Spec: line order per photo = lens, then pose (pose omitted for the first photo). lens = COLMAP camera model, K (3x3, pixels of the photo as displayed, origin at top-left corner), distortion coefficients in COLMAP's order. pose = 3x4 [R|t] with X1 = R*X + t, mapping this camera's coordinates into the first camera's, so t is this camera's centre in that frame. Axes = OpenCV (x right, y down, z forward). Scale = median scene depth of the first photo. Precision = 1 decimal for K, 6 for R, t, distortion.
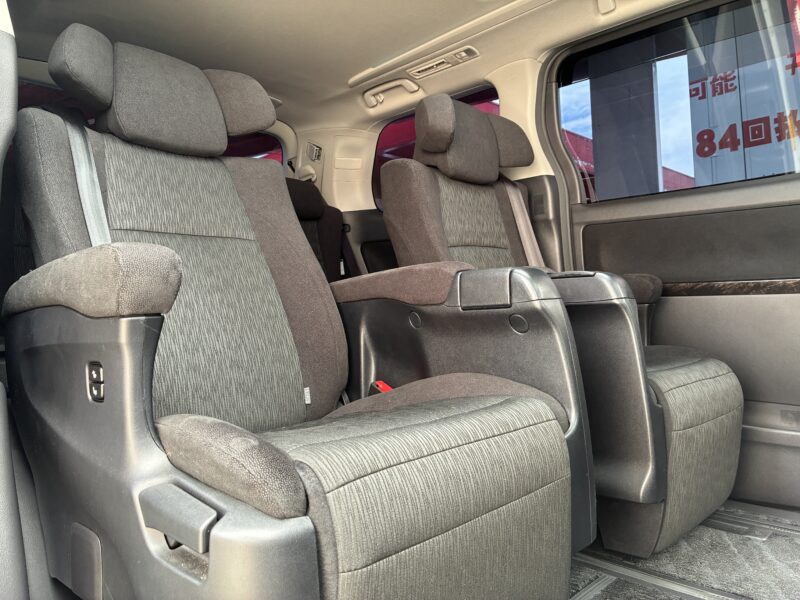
lens RADIAL K [[601.4, 0, 403.4], [0, 601.4, 298.4], [0, 0, 1]] dist [0.020039, -0.004315]
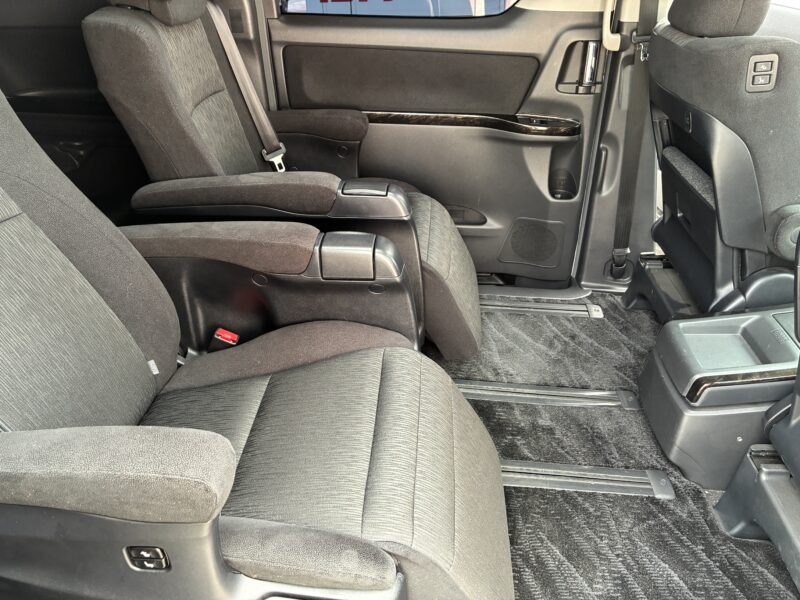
lens RADIAL K [[601.4, 0, 403.4], [0, 601.4, 298.4], [0, 0, 1]] dist [0.020039, -0.004315]
pose [[0.769479, -0.297178, 0.565320, -0.366379], [-0.038006, 0.862275, 0.505012, -0.446376], [-0.637540, -0.410082, 0.652208, 0.139034]]
